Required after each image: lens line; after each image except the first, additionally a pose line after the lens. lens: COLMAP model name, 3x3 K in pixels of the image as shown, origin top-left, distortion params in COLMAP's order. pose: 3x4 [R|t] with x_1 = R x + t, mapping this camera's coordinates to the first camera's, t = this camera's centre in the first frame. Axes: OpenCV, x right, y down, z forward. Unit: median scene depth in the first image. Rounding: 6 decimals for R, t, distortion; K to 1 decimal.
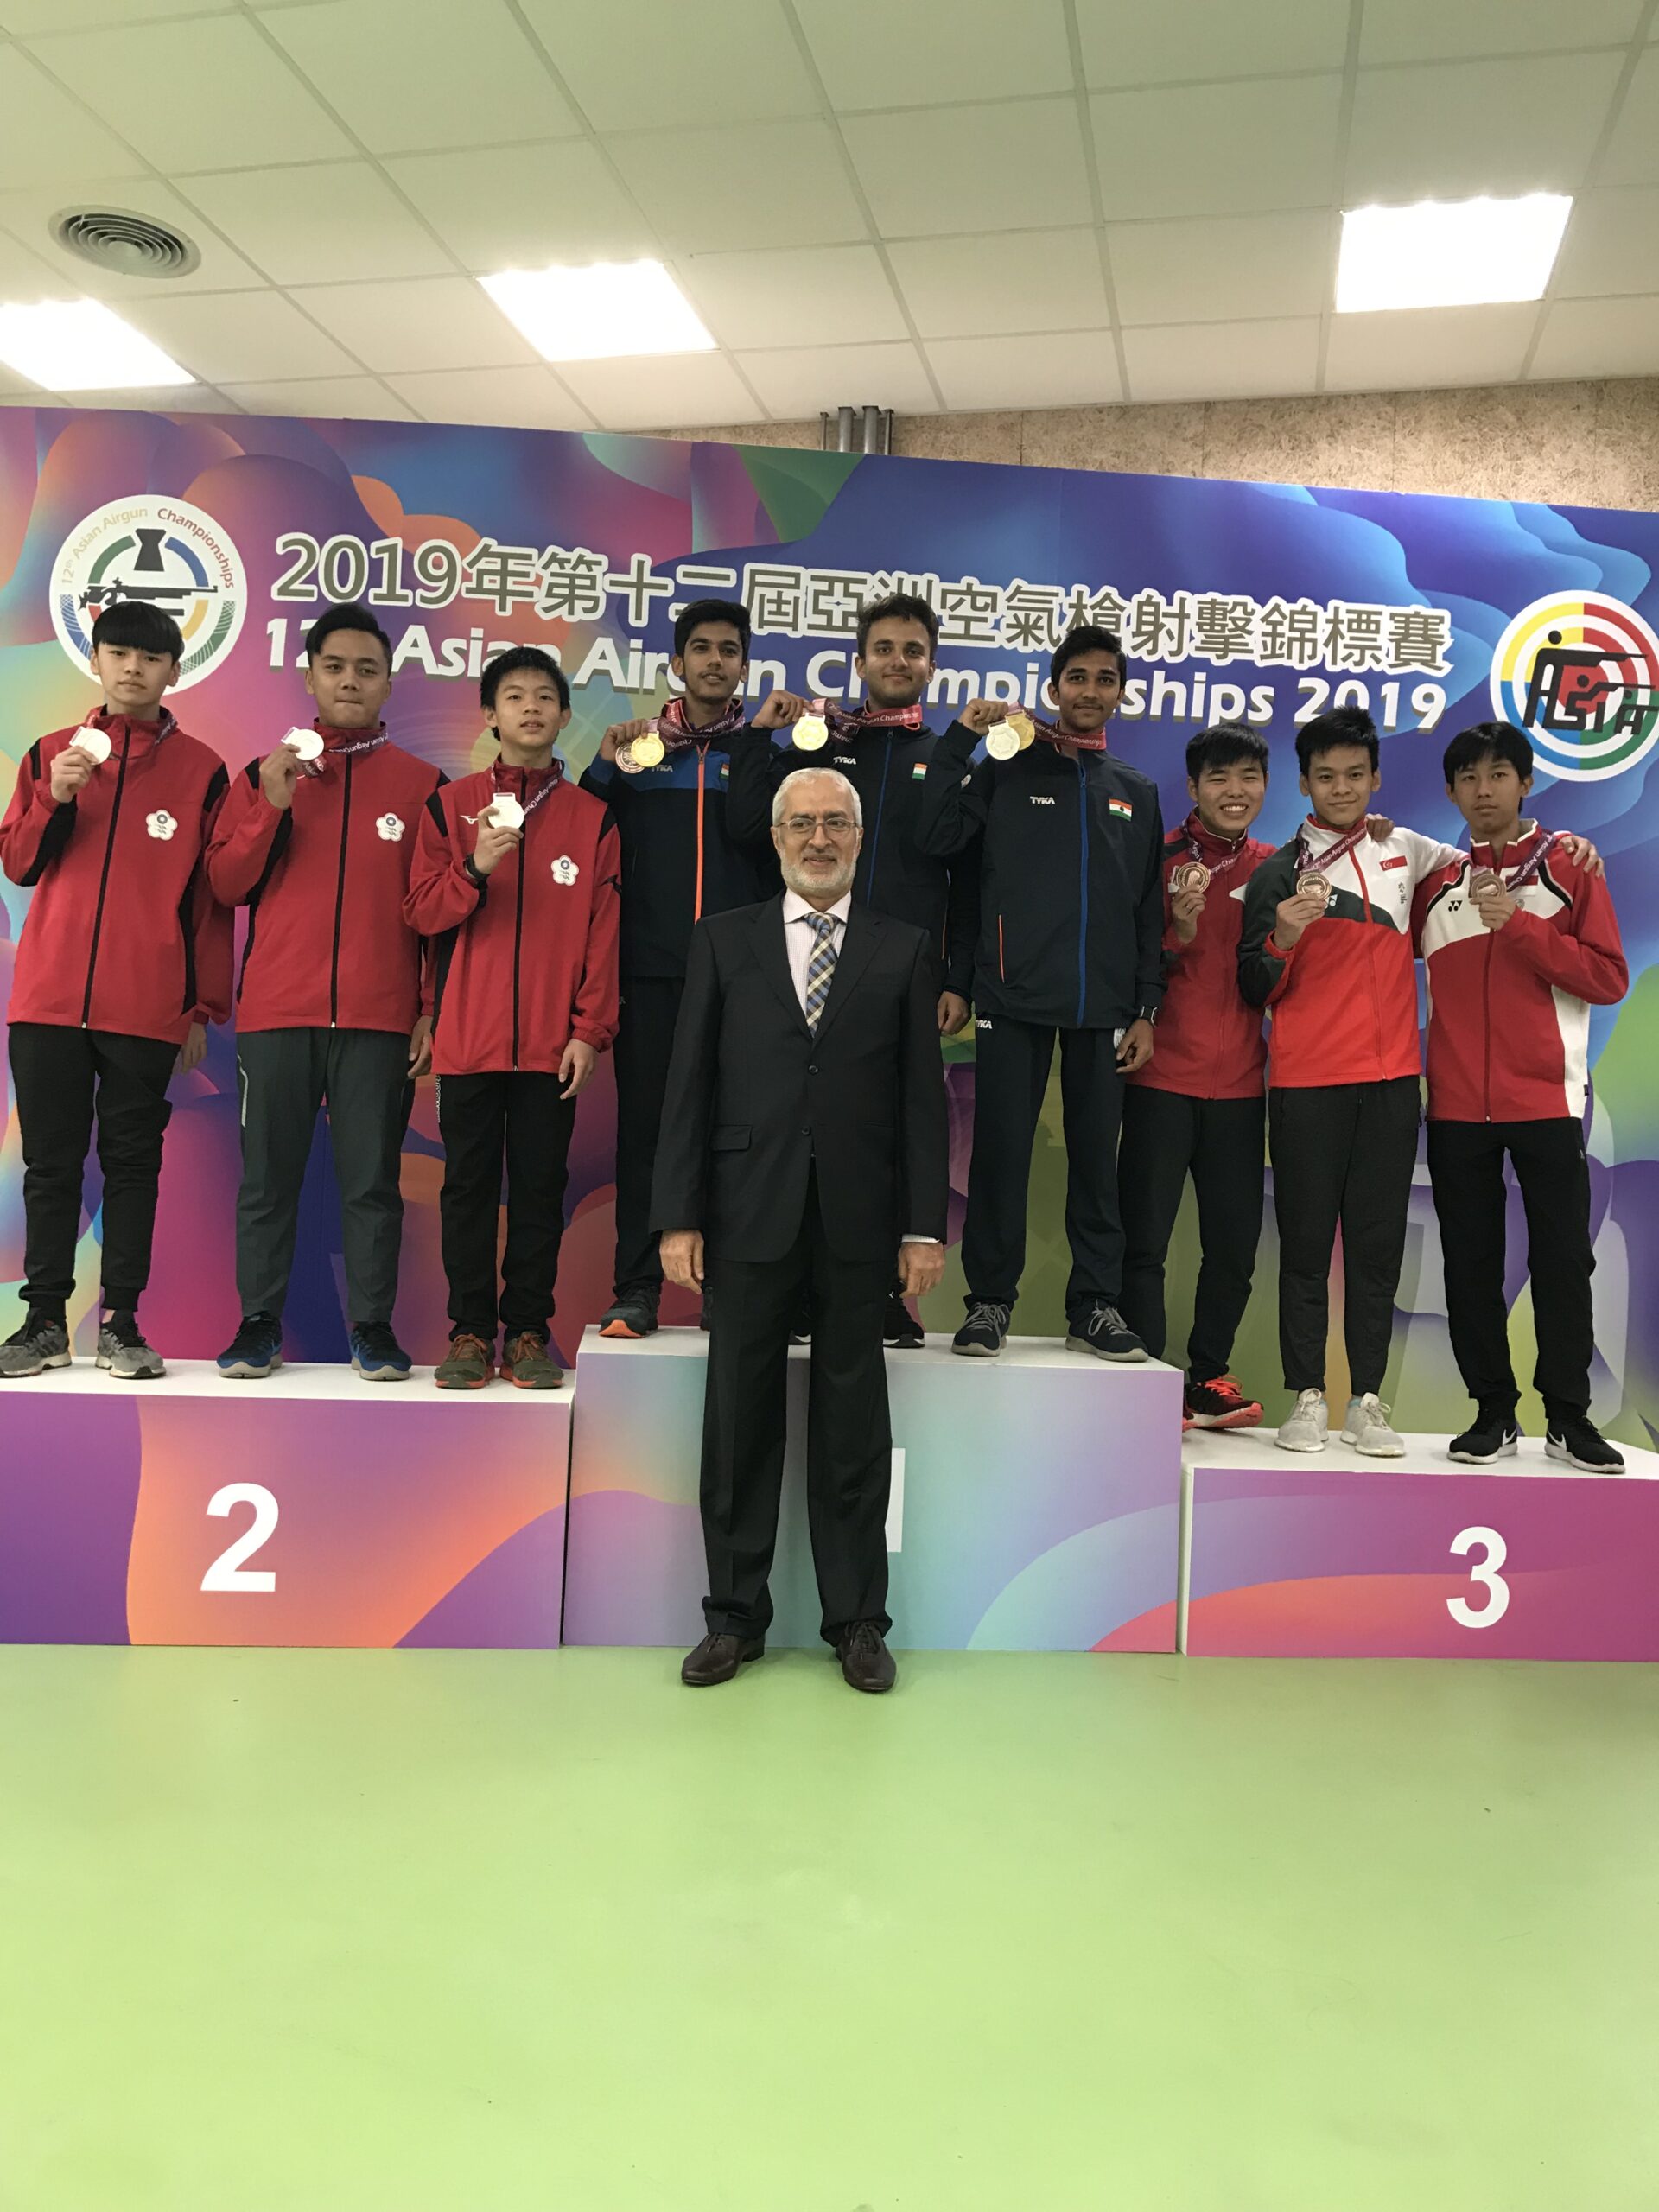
lens RADIAL K [[1833.5, 0, 843.2], [0, 1833.5, 1090.4], [0, 0, 1]] dist [-0.000037, 0.009582]
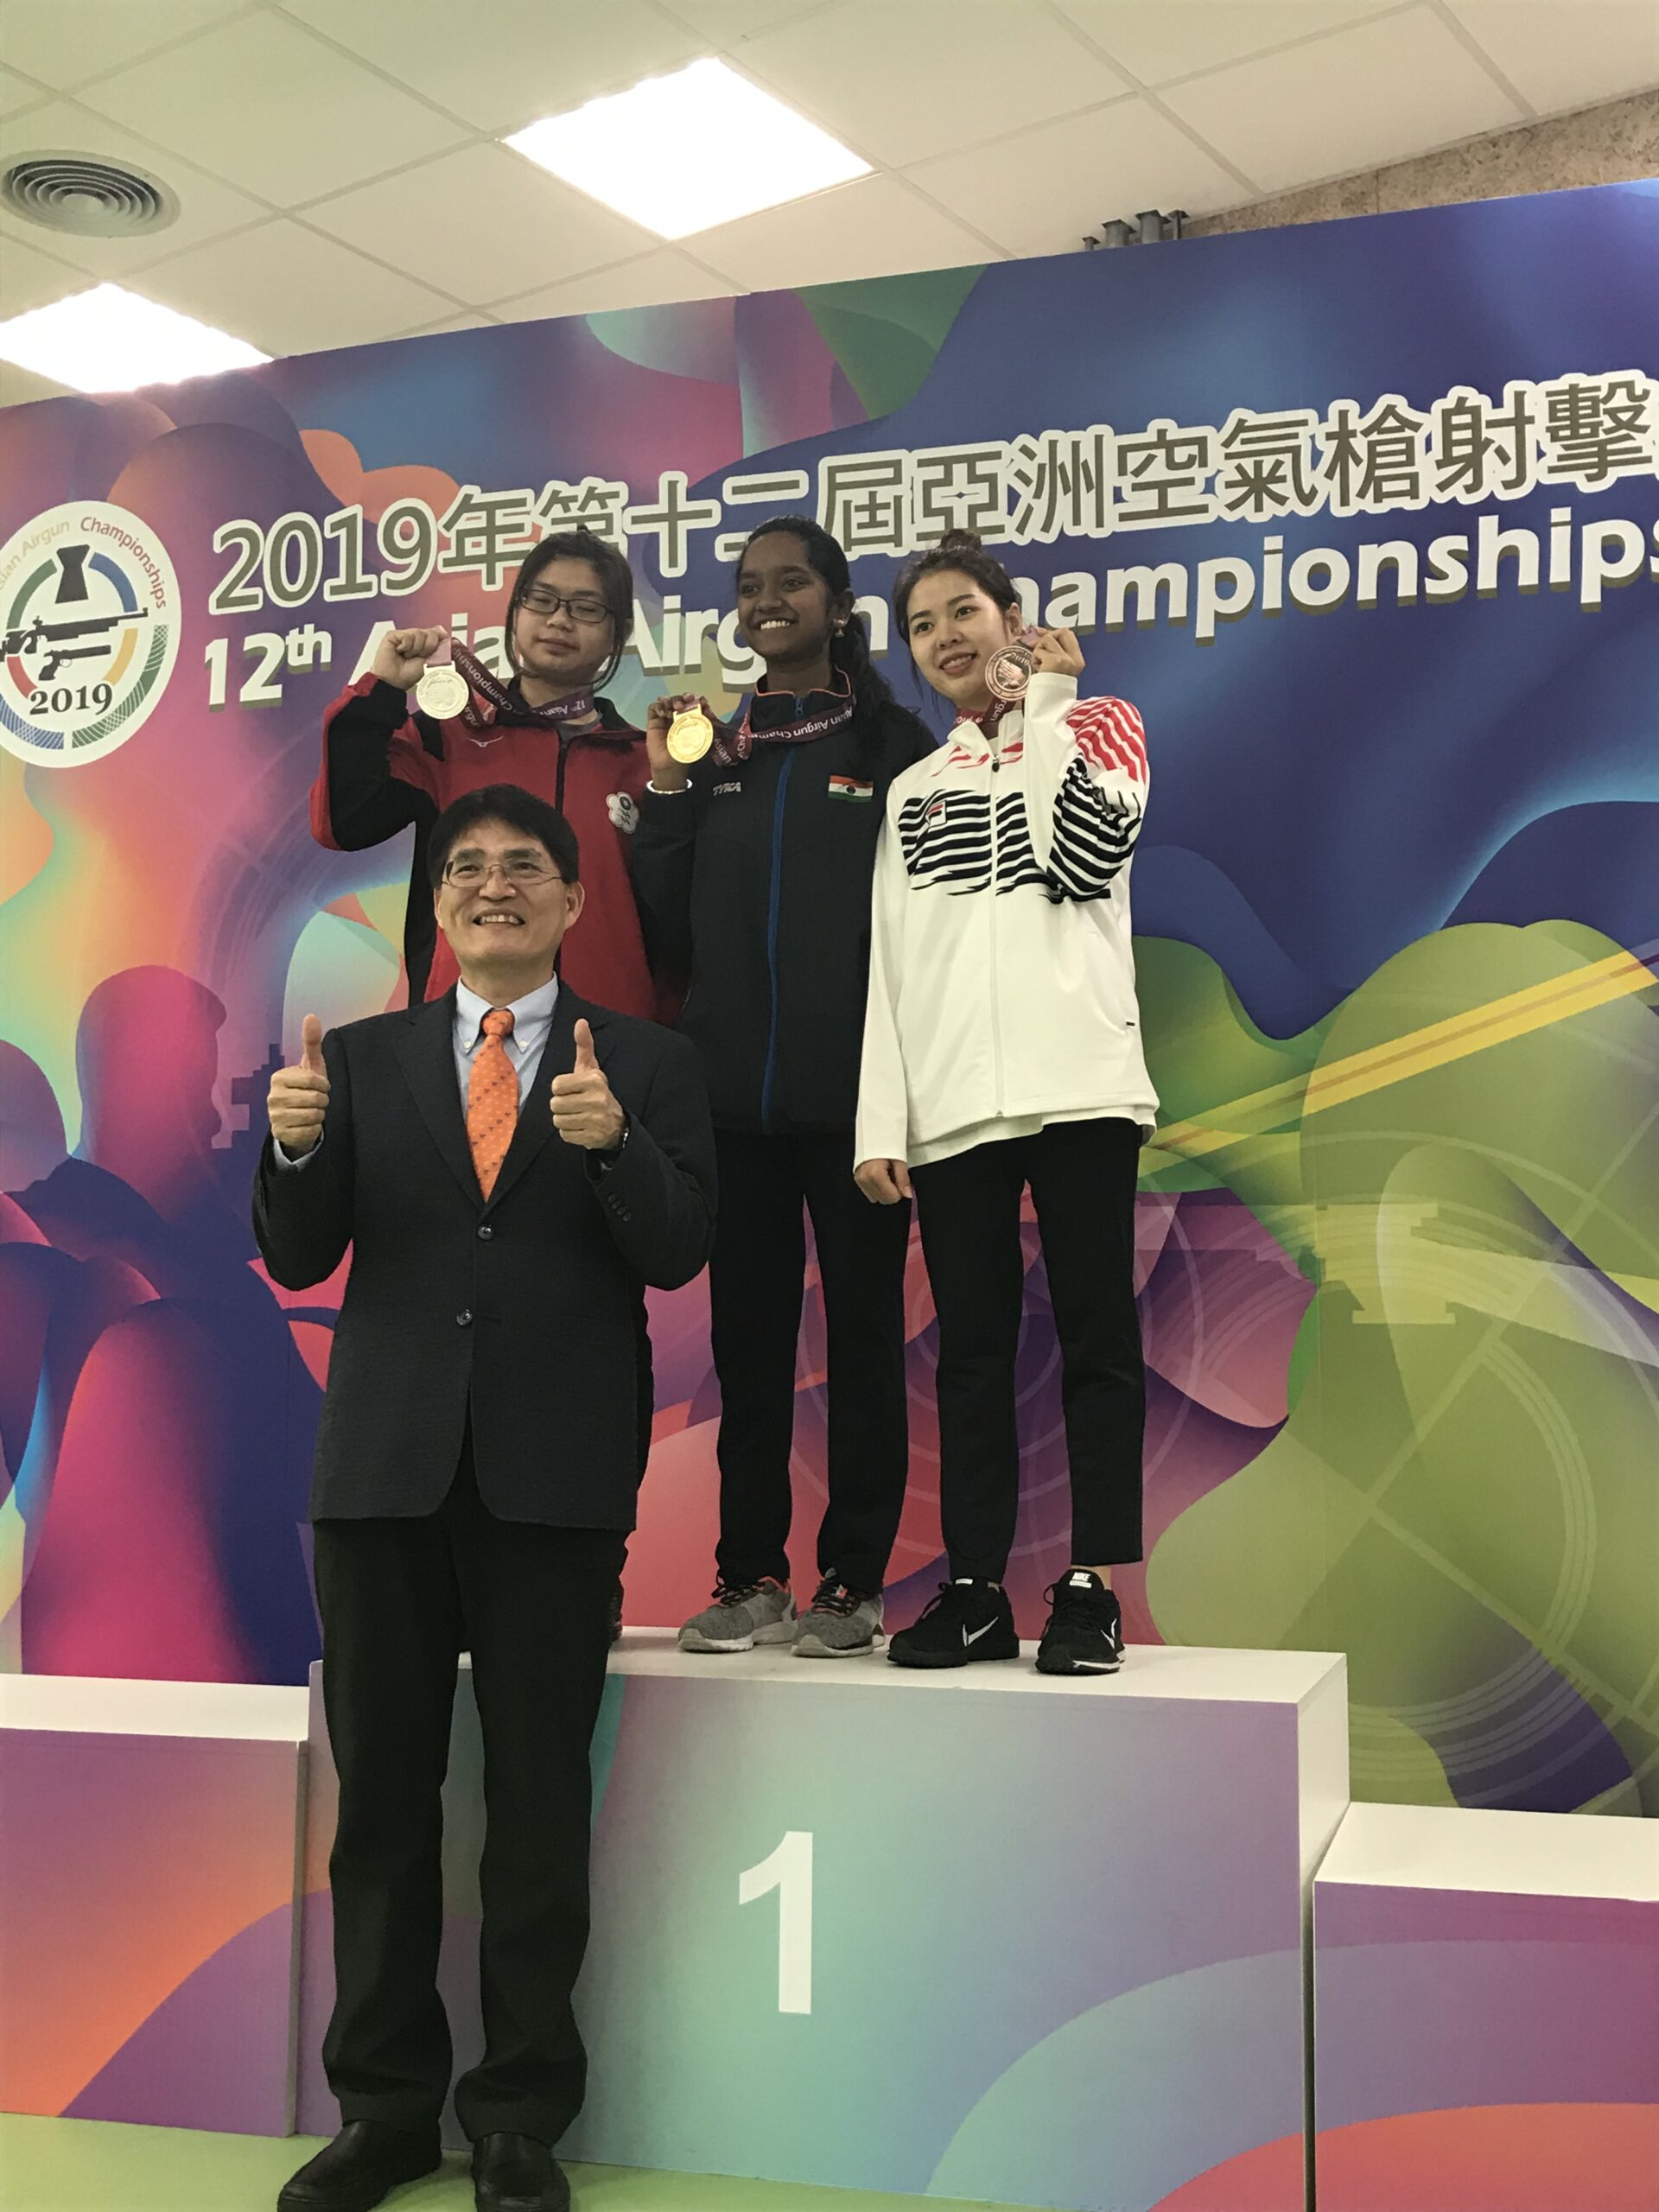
lens RADIAL K [[2558.5, 0, 854.4], [0, 2558.5, 1060.9], [0, 0, 1]] dist [0.037421, 0.000000]
pose [[0.924694, -0.082395, -0.371689, 0.280030], [0.042517, 0.992542, -0.114248, 0.034224], [0.378330, 0.089841, 0.921301, 0.167823]]
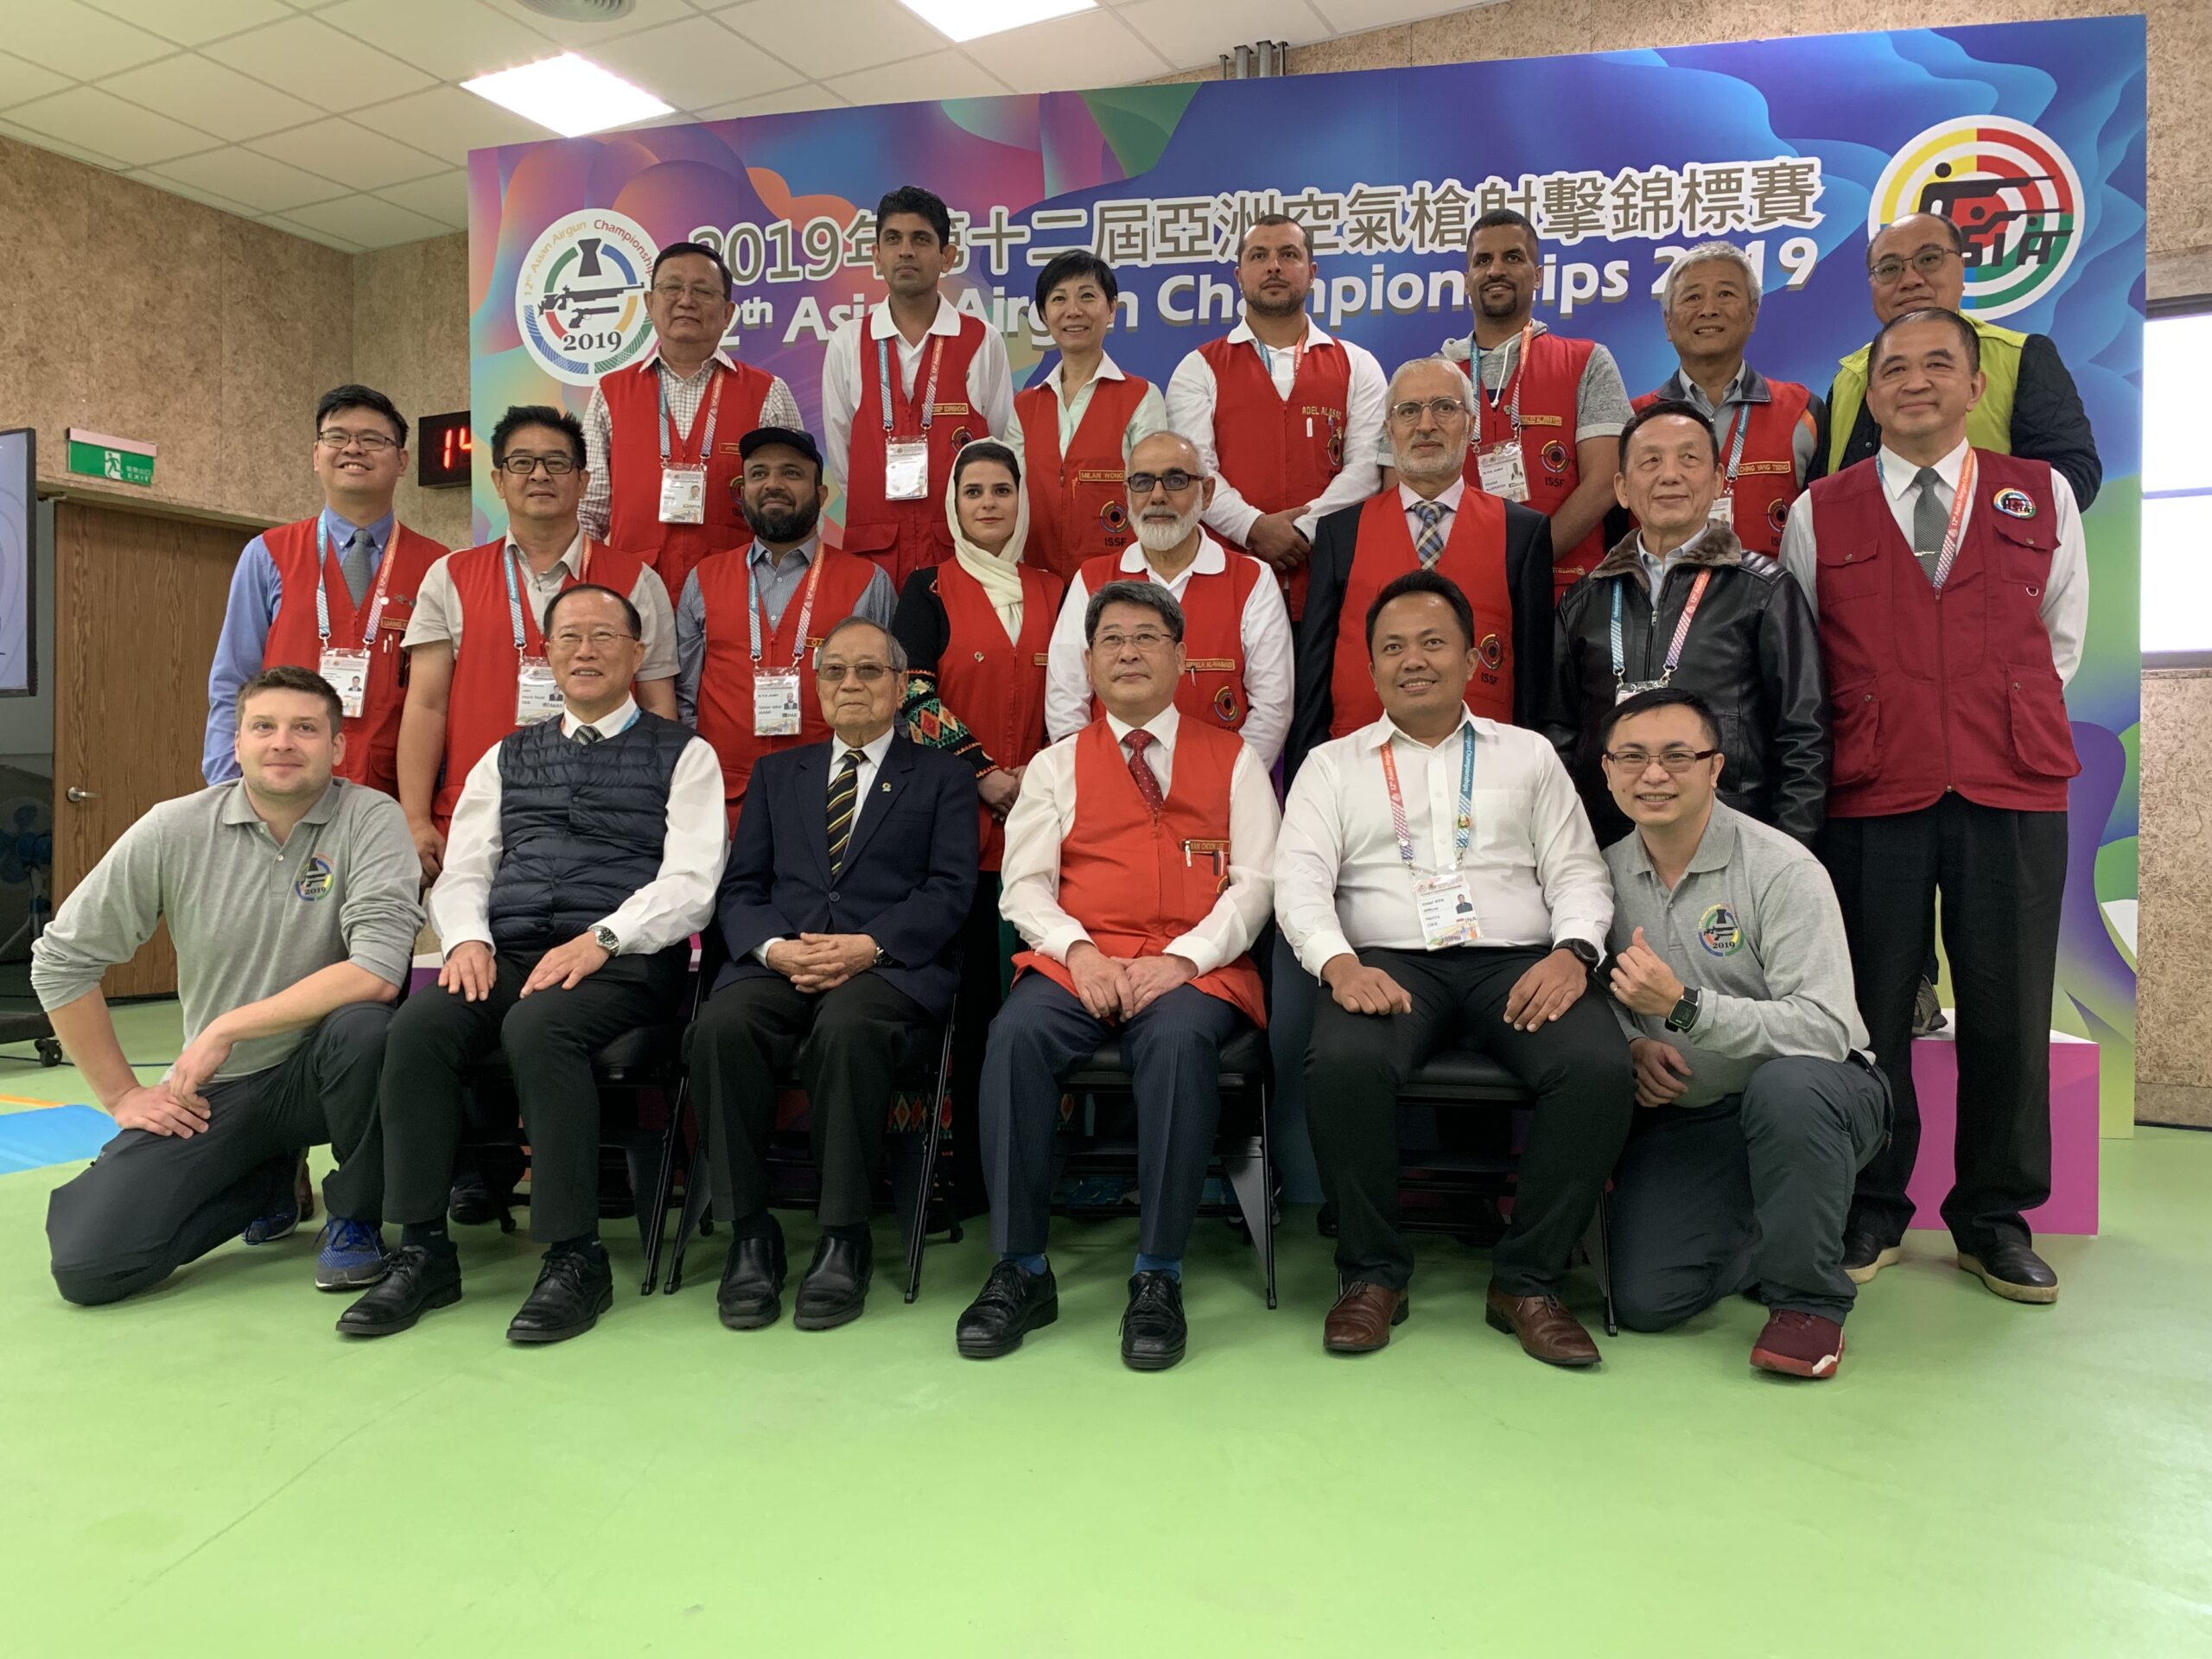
lens RADIAL K [[1706.5, 0, 1106.3], [0, 1706.5, 815.2], [0, 0, 1]] dist [0.007518, 0.002930]
pose [[0.966353, -0.039130, -0.254227, 0.187529], [0.047854, 0.998456, 0.028217, 0.038438], [0.252730, -0.039434, 0.966733, 0.031056]]
